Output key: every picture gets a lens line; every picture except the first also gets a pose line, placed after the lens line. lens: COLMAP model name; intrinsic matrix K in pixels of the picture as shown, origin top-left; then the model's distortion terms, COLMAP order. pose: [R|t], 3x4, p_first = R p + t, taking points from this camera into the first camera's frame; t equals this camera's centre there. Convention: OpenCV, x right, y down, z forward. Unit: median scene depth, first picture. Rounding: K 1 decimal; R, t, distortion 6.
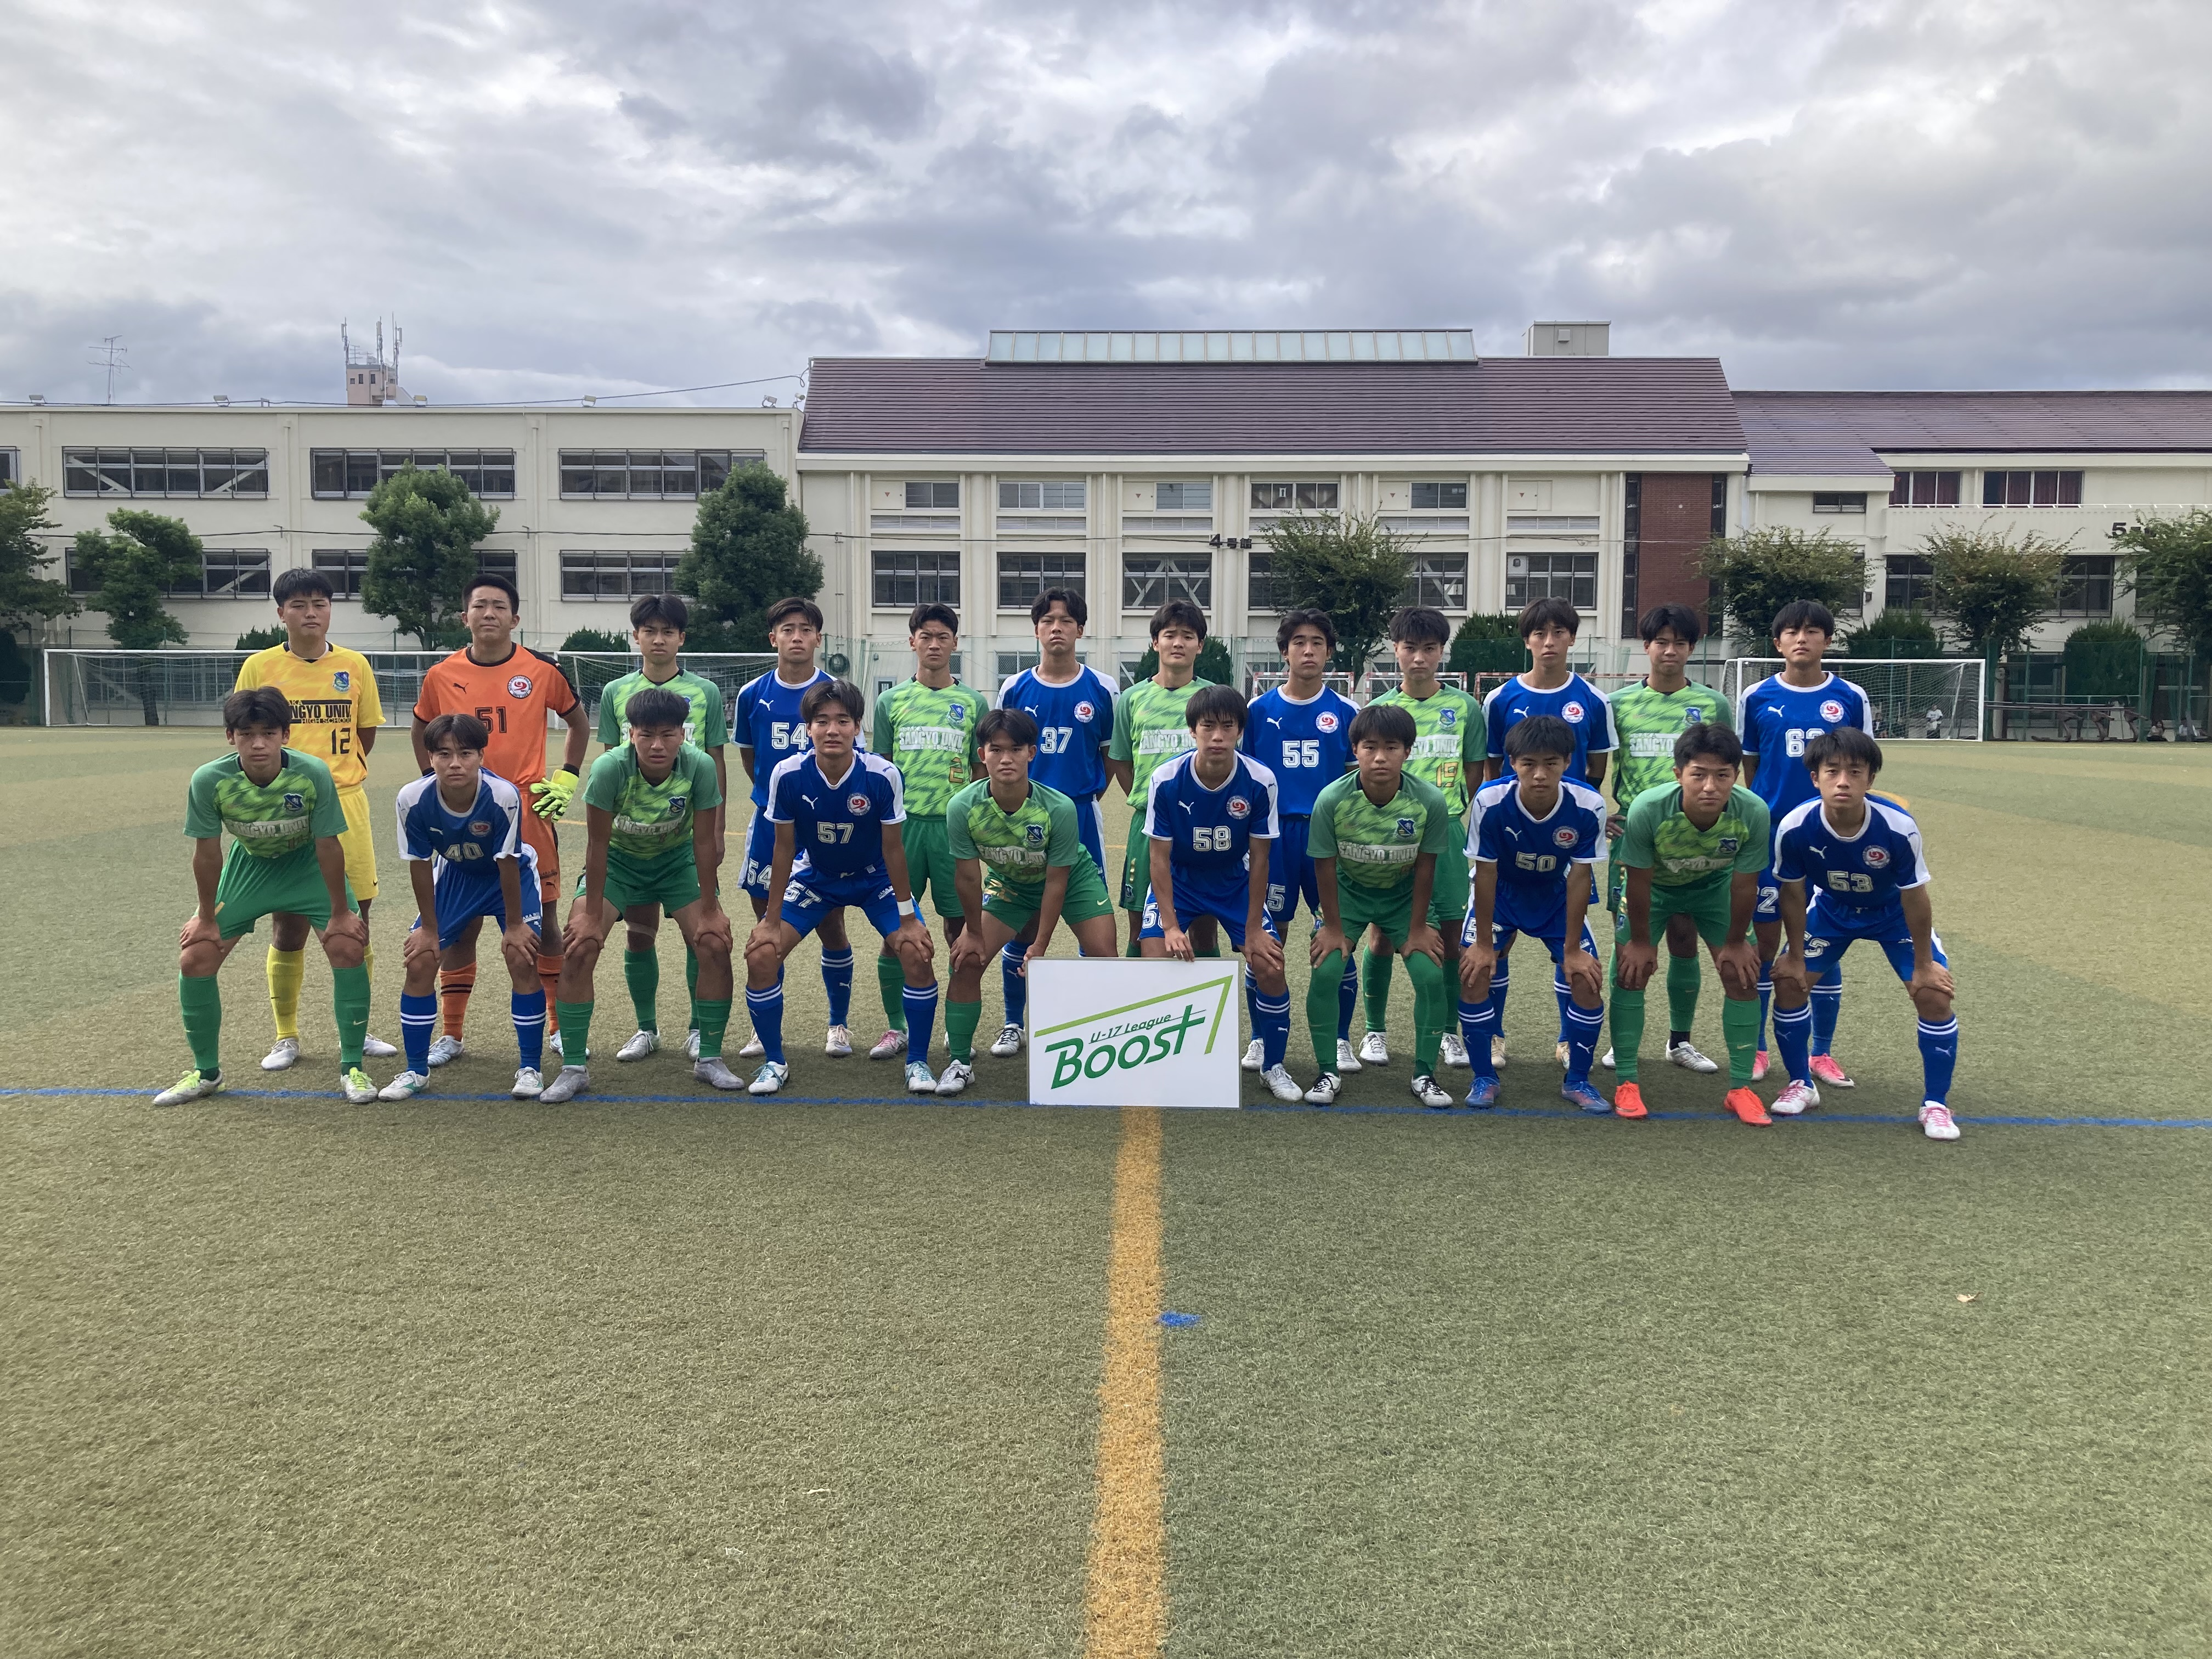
lens RADIAL K [[1797.2, 0, 1106.0], [0, 1797.2, 829.5], [0, 0, 1]] dist [0.047658, -0.090578]
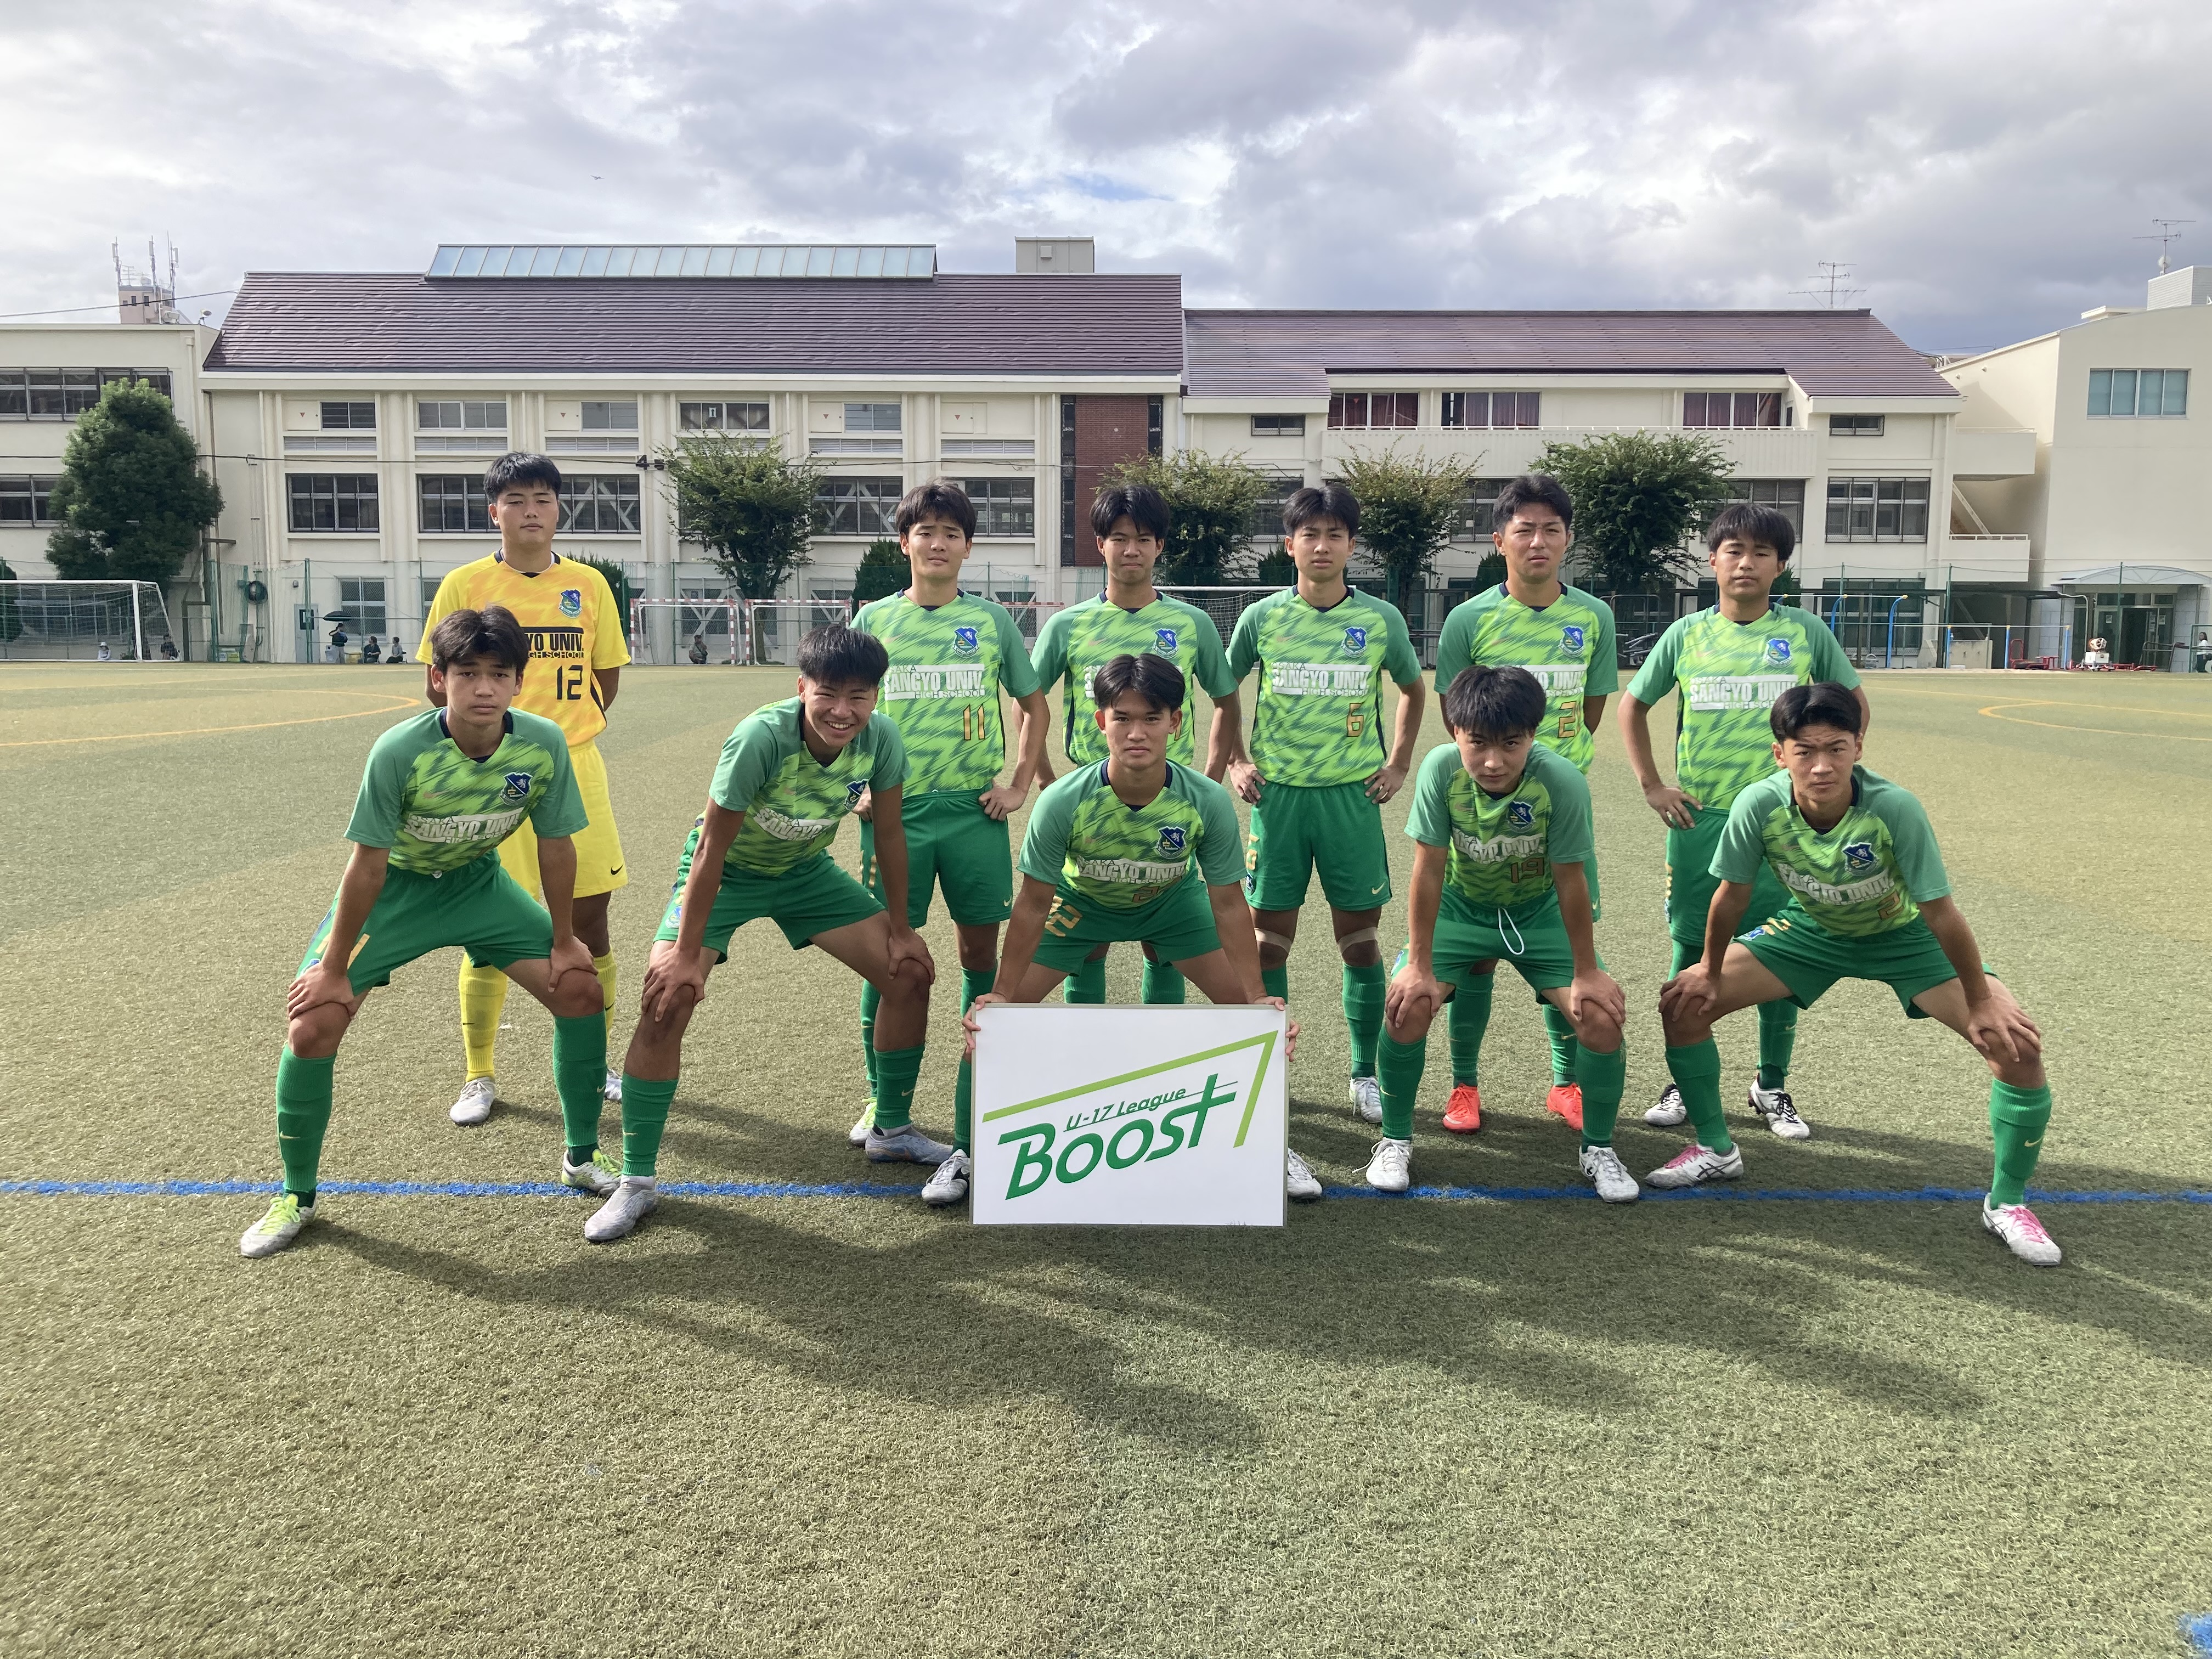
lens RADIAL K [[1797.2, 0, 1106.0], [0, 1797.2, 829.5], [0, 0, 1]] dist [0.047658, -0.090578]
pose [[0.999593, -0.006026, 0.027878, 0.282242], [0.004959, 0.999258, 0.038187, 0.000432], [-0.028088, -0.038033, 0.998882, 0.017832]]
